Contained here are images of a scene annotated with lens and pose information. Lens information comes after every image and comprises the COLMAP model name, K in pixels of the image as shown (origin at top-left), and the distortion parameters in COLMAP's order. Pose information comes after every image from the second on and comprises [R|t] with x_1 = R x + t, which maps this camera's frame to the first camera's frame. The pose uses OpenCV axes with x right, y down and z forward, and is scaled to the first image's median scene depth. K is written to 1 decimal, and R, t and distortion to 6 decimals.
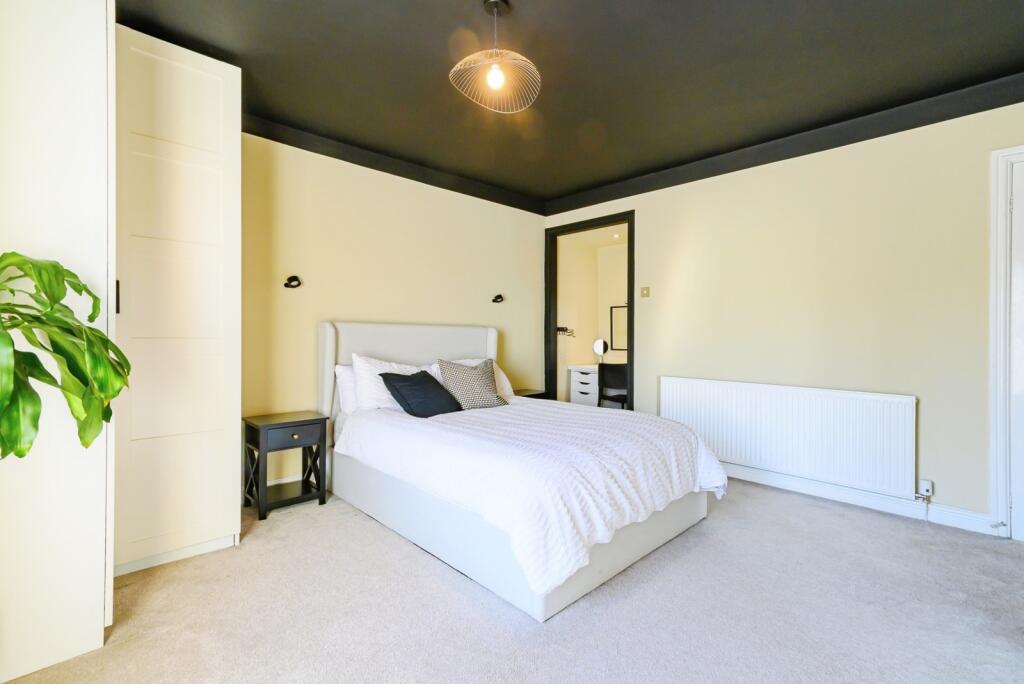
lens RADIAL K [[465.6, 0, 516.3], [0, 465.6, 346.5], [0, 0, 1]] dist [0.012637, 0.000421]
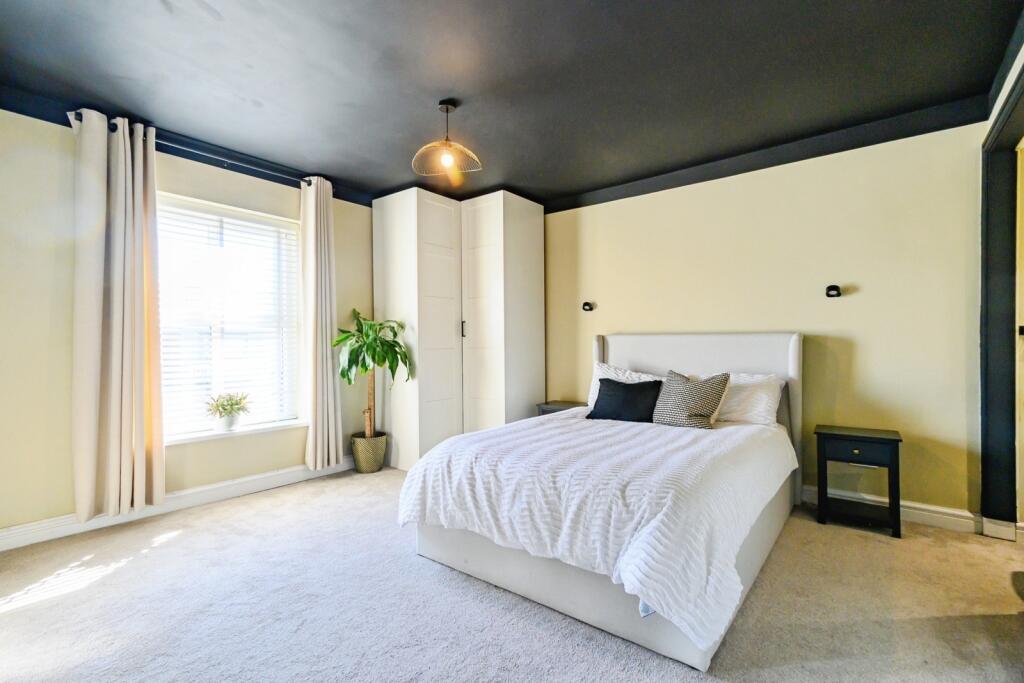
lens RADIAL K [[465.6, 0, 516.3], [0, 465.6, 346.0], [0, 0, 1]] dist [0.012637, 0.000421]
pose [[0.132532, -0.015131, -0.991063, 0.865778], [-0.025126, 0.999511, -0.018620, 0.004163], [0.990860, 0.027370, 0.132087, 0.668642]]
